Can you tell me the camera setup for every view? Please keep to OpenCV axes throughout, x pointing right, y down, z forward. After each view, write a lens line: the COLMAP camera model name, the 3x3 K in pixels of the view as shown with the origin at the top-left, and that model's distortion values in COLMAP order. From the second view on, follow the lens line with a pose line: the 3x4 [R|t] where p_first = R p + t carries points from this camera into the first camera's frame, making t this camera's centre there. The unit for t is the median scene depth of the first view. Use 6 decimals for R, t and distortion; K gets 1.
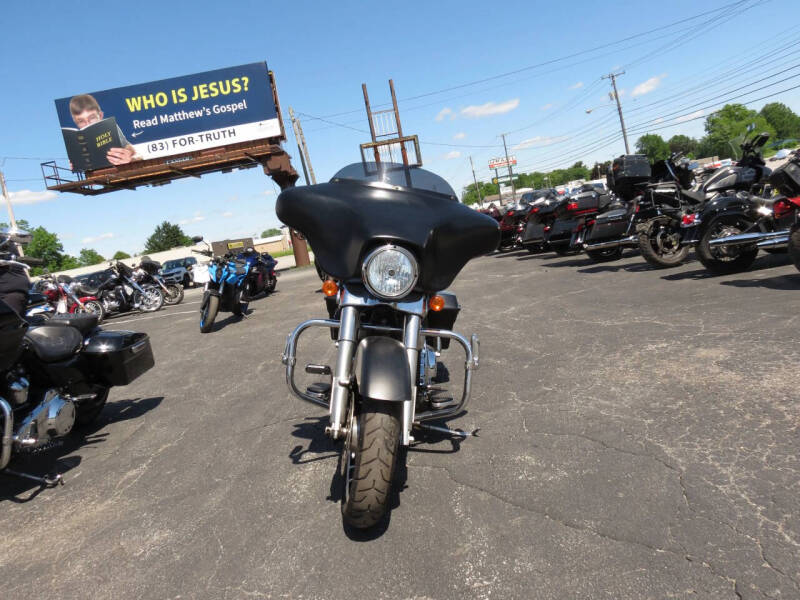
lens RADIAL K [[565.0, 0, 399.7], [0, 565.0, 296.3], [0, 0, 1]] dist [-0.030205, 0.014852]
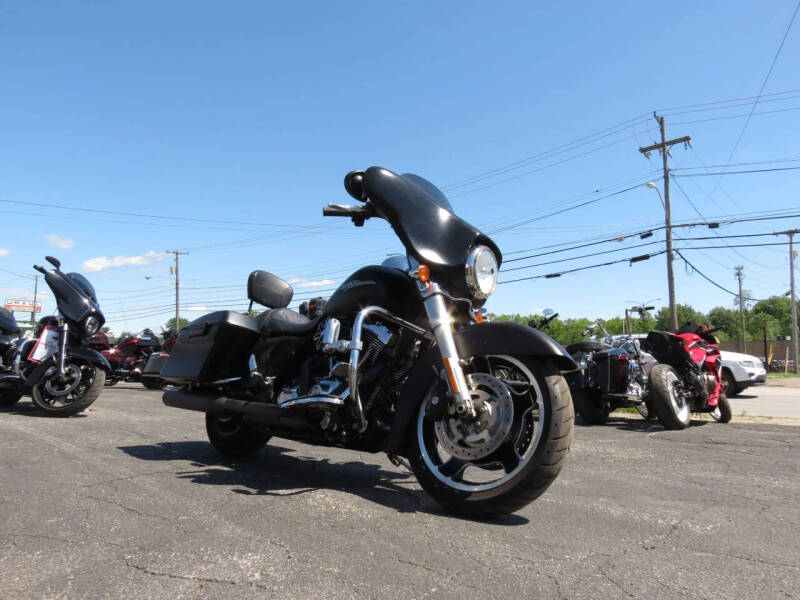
lens RADIAL K [[565.0, 0, 400.2], [0, 565.0, 298.5], [0, 0, 1]] dist [-0.030205, 0.014852]
pose [[0.680333, 0.271598, 0.680722, -0.069509], [-0.049683, 0.943756, -0.326890, 0.030060], [-0.731217, 0.188574, 0.655562, 0.036028]]
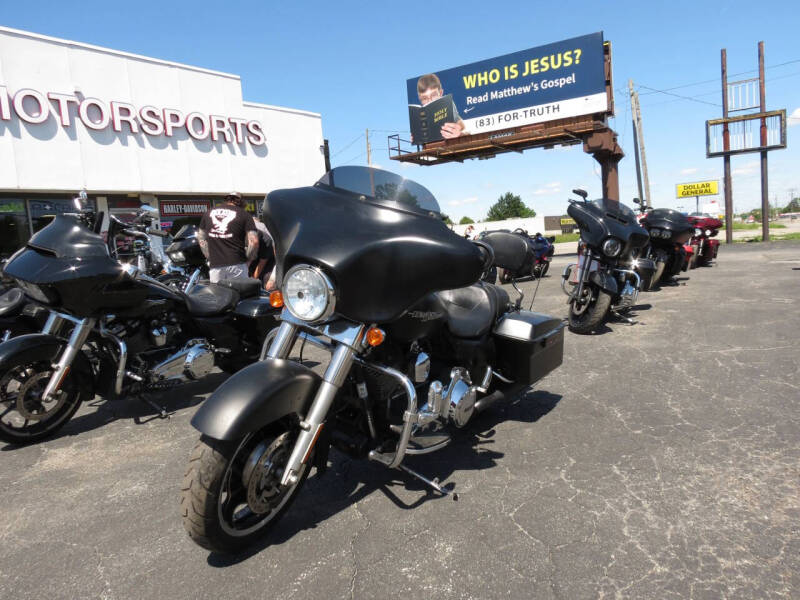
lens RADIAL K [[565.0, 0, 401.9], [0, 565.0, 300.3], [0, 0, 1]] dist [-0.030205, 0.014852]
pose [[0.834132, 0.165508, -0.526148, 0.048830], [-0.139060, 0.986207, 0.089766, -0.011242], [0.533748, -0.001710, 0.845642, 0.026974]]
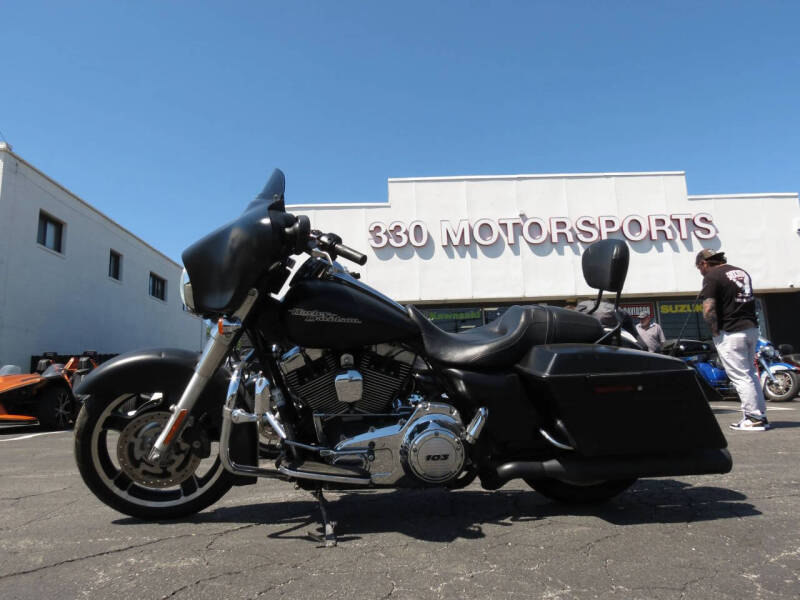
lens RADIAL K [[565.0, 0, 406.5], [0, 565.0, 314.0], [0, 0, 1]] dist [-0.030205, 0.014852]
pose [[0.125090, 0.030715, -0.991670, 0.082432], [-0.108344, 0.993966, 0.017119, -0.004387], [0.986212, 0.105300, 0.127663, 0.104827]]
